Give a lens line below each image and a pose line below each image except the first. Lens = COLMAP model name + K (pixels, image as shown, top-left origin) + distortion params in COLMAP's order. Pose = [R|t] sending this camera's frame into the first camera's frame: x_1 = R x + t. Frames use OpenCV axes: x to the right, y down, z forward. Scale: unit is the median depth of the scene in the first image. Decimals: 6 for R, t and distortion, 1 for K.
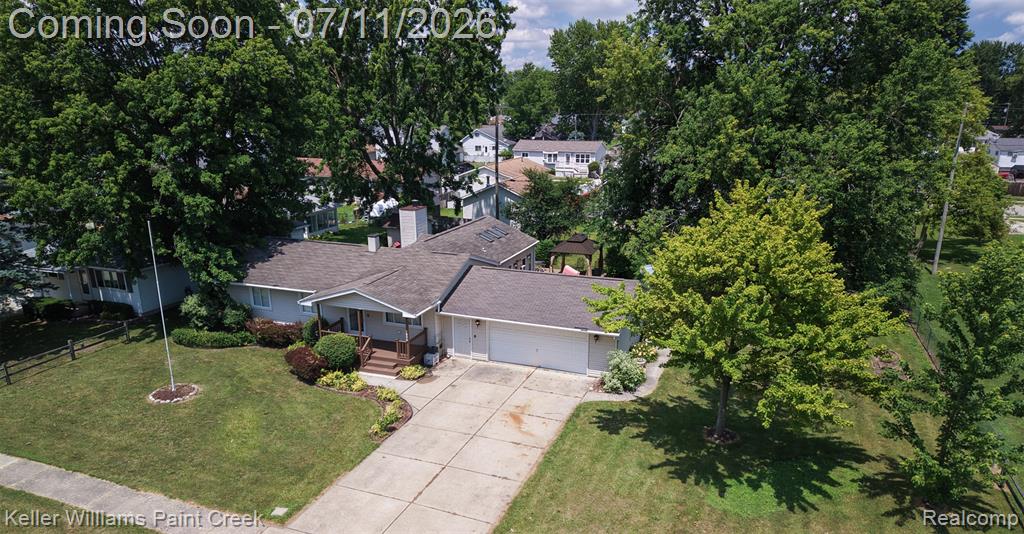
lens RADIAL K [[707.8, 0, 500.0], [0, 707.8, 266.9], [0, 0, 1]] dist [-0.004353, -0.008806]
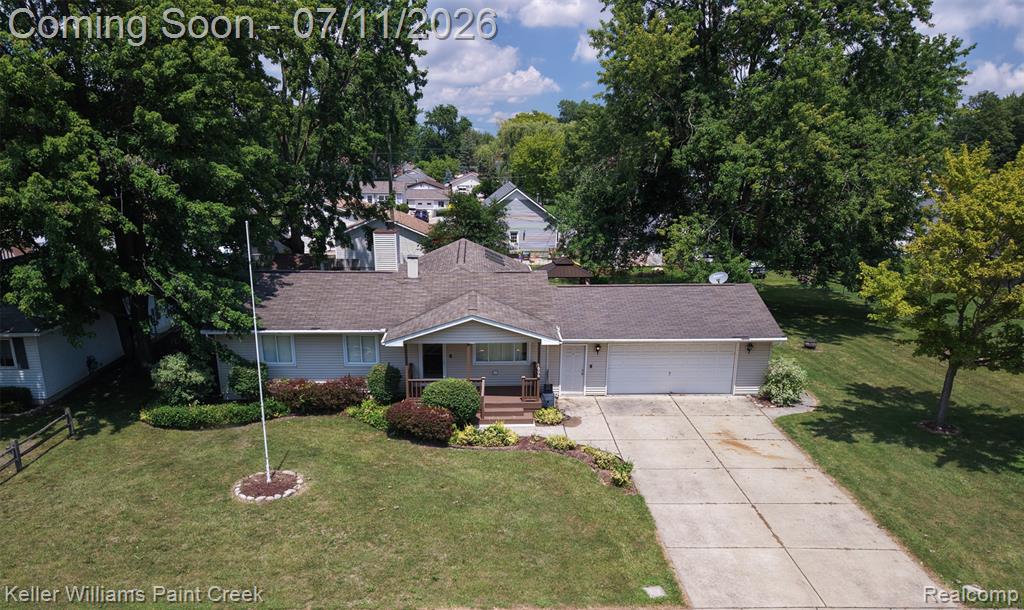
lens RADIAL K [[795.6, 0, 487.5], [0, 795.6, 299.6], [0, 0, 1]] dist [-0.016521, -0.003714]
pose [[0.925345, -0.069982, 0.372612, -0.493008], [0.087925, 0.995633, -0.031358, 0.041513], [-0.368791, 0.061779, 0.927457, 0.199257]]
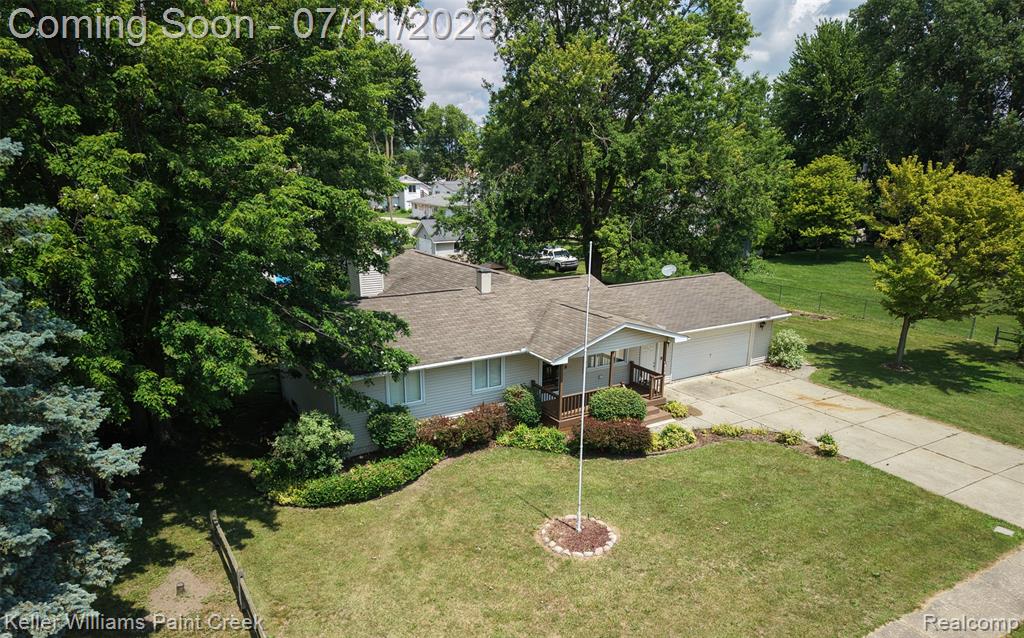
lens RADIAL K [[717.8, 0, 510.7], [0, 717.8, 322.5], [0, 0, 1]] dist [-0.025023, -0.004749]
pose [[0.597936, -0.175170, 0.782168, -0.859642], [0.183082, 0.979879, 0.079489, -0.051669], [-0.780354, 0.095671, 0.617976, 0.603526]]
